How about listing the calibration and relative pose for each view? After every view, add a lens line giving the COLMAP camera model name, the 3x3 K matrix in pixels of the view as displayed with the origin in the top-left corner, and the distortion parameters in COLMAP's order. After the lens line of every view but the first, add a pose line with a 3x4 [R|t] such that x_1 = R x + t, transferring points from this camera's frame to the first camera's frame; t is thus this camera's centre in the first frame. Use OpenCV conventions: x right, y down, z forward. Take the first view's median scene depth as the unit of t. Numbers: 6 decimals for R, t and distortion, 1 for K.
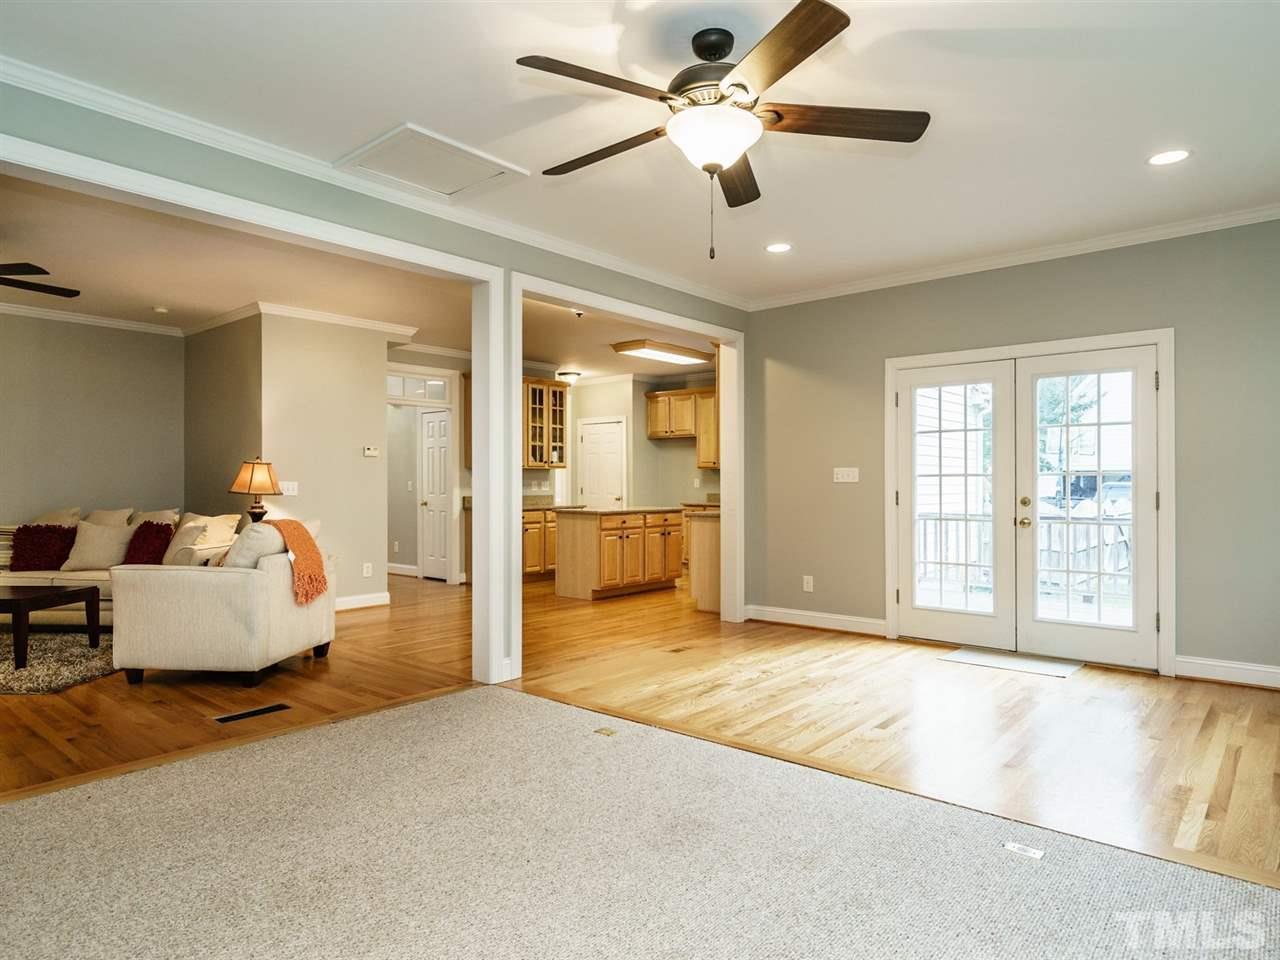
lens RADIAL K [[773.9, 0, 640.0], [0, 773.9, 480.0], [0, 0, 1]] dist [0.005086, 0.000885]
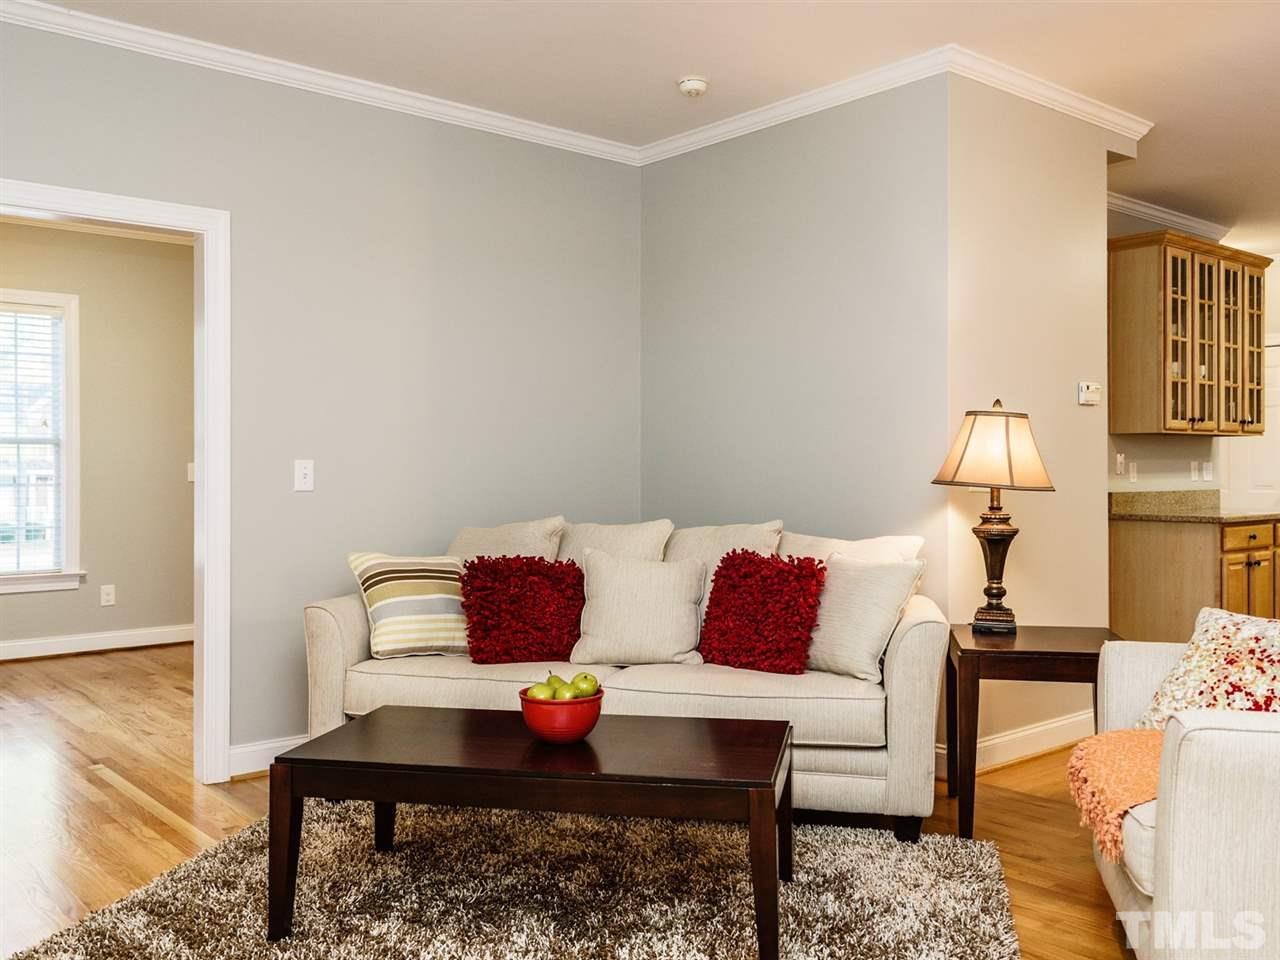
lens RADIAL K [[1137.5, 0, 670.9], [0, 1137.5, 463.1], [0, 0, 1]] dist [0.044218, 0.002870]
pose [[0.991017, -0.001663, -0.133728, -0.585843], [0.001556, 0.999998, -0.000909, 0.004404], [0.133729, 0.000692, 0.991018, 0.358890]]
